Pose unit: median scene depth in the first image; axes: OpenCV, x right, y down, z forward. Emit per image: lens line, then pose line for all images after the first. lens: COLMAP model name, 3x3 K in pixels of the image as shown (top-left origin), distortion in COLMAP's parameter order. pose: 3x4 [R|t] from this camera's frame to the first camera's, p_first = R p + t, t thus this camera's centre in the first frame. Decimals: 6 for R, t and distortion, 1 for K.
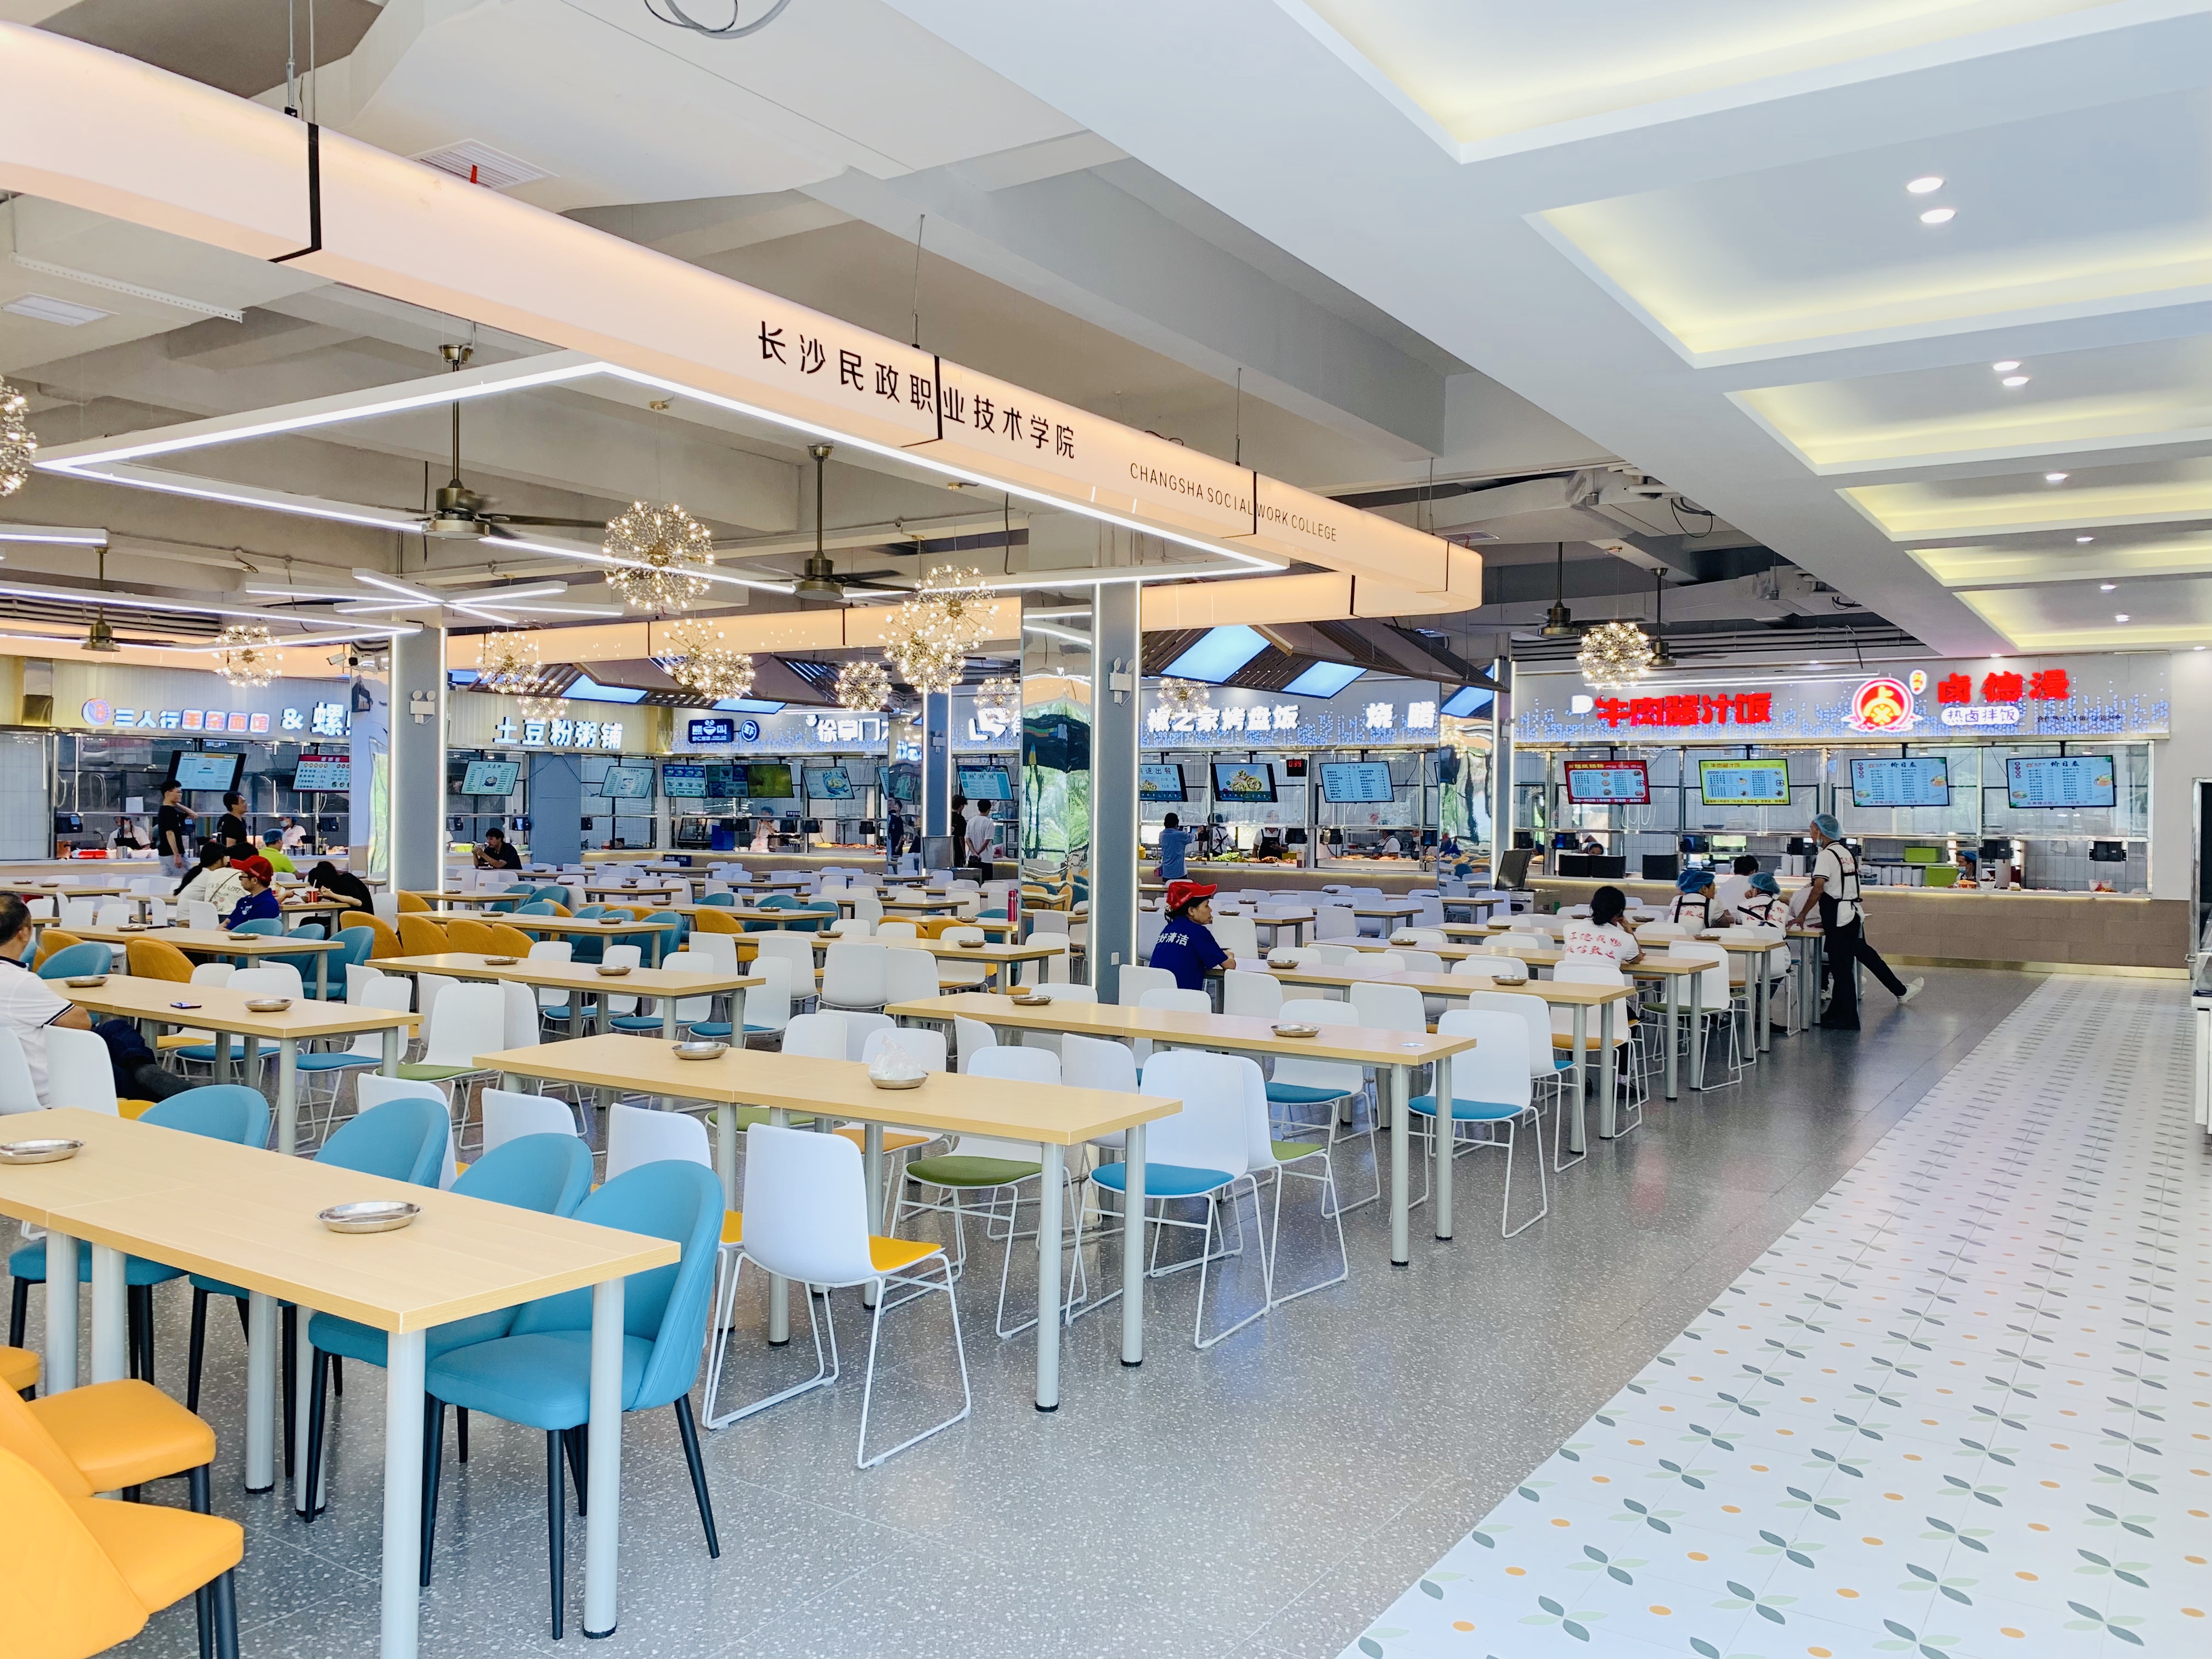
lens RADIAL K [[1694.8, 0, 1106.0], [0, 1694.8, 829.5], [0, 0, 1]] dist [0.059300, -0.065487]
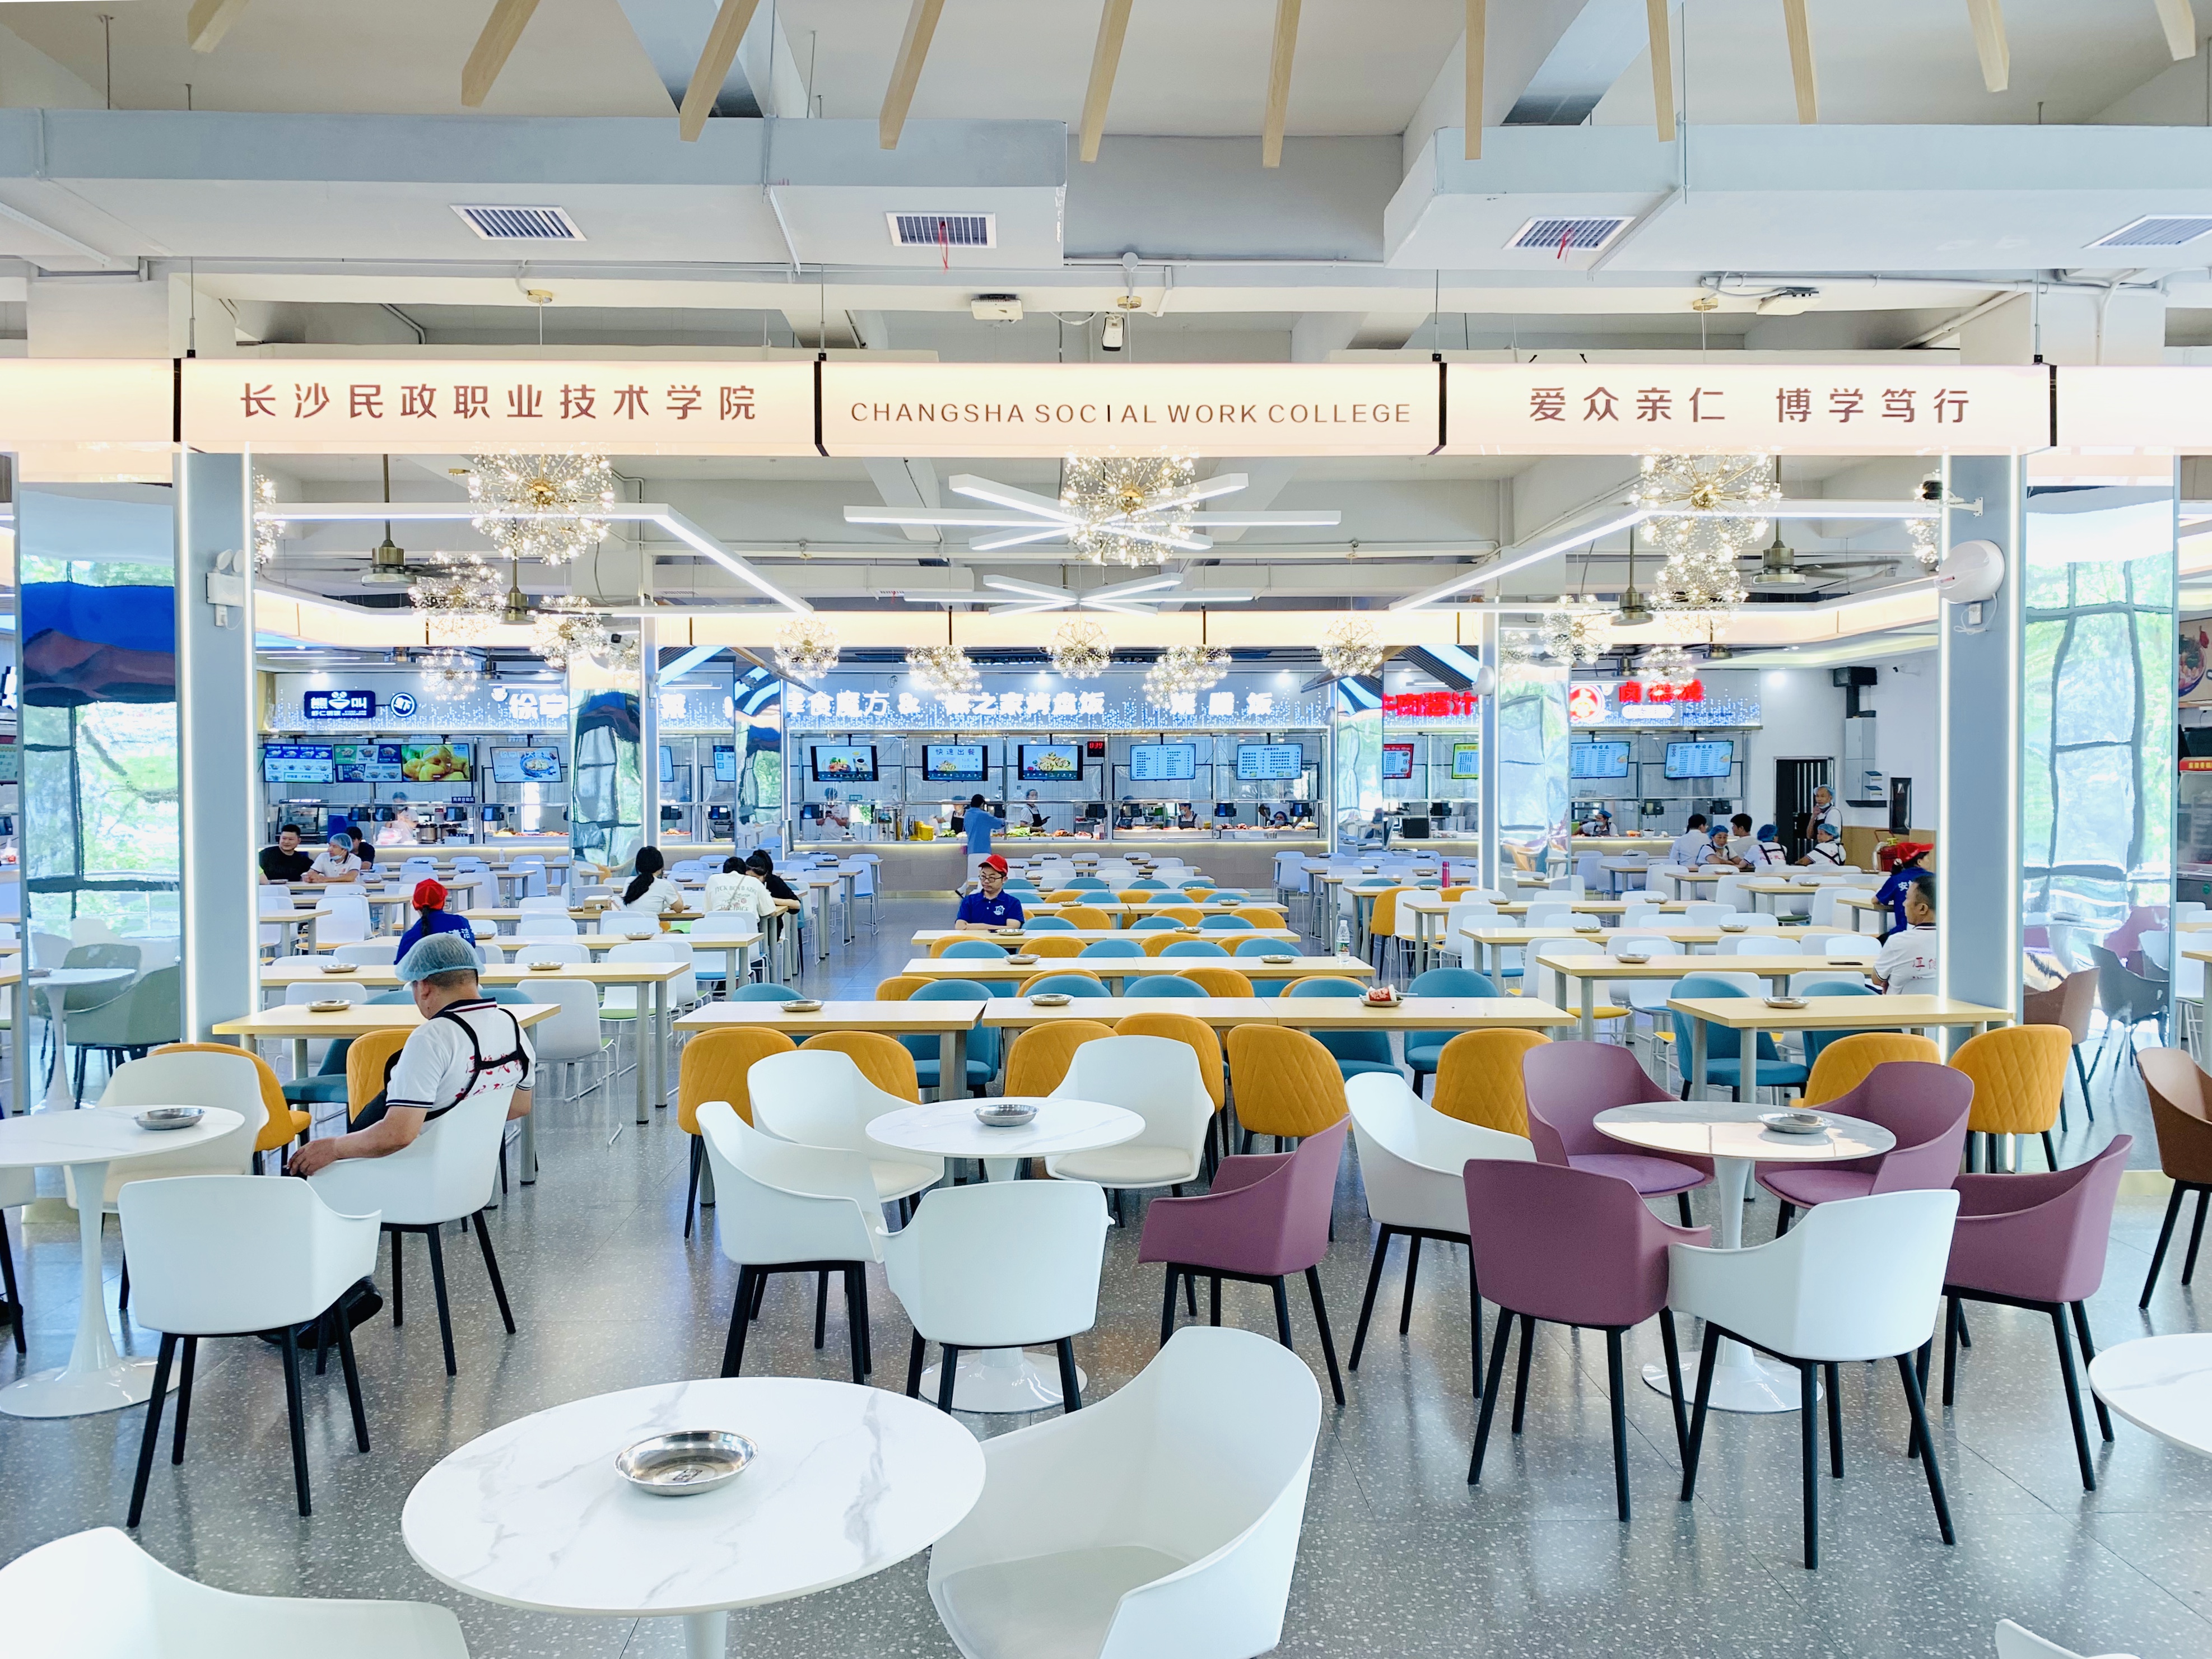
lens RADIAL K [[1707.5, 0, 1118.7], [0, 1707.5, 809.5], [0, 0, 1]] dist [0.116295, -0.261139]
pose [[0.822144, -0.022263, 0.568845, -0.507319], [0.019296, 0.999751, 0.011239, -0.009311], [-0.568953, 0.001736, 0.822368, 0.079020]]
